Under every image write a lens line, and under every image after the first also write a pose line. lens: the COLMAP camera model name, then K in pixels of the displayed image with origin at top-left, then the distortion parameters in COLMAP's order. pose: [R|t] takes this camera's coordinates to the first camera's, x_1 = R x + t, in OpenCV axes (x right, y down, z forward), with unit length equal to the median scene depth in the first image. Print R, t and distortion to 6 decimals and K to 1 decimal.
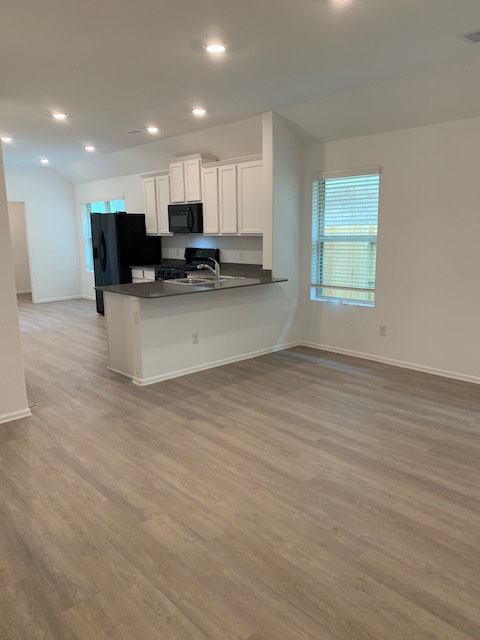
lens RADIAL K [[490.5, 0, 240.0], [0, 490.5, 320.0], [0, 0, 1]] dist [0.054898, -0.068211]
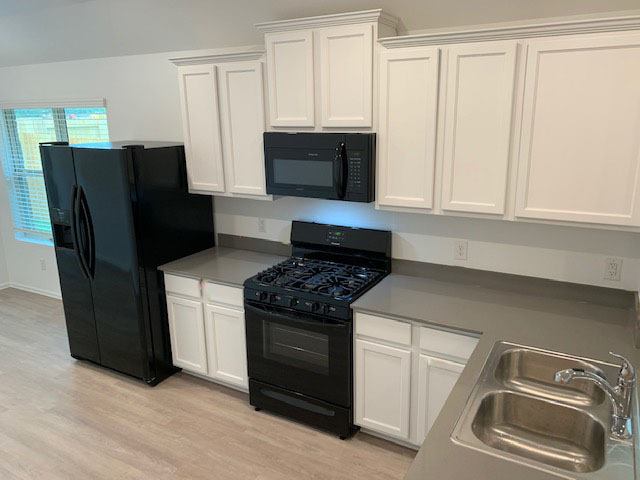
lens RADIAL K [[490.5, 0, 322.0], [0, 490.5, 227.6], [0, 0, 1]] dist [0.054898, -0.068211]
pose [[0.947044, -0.068129, 0.313793, -0.254035], [0.055550, 0.997259, 0.048866, -0.181057], [-0.316262, -0.028847, 0.948233, 0.618110]]
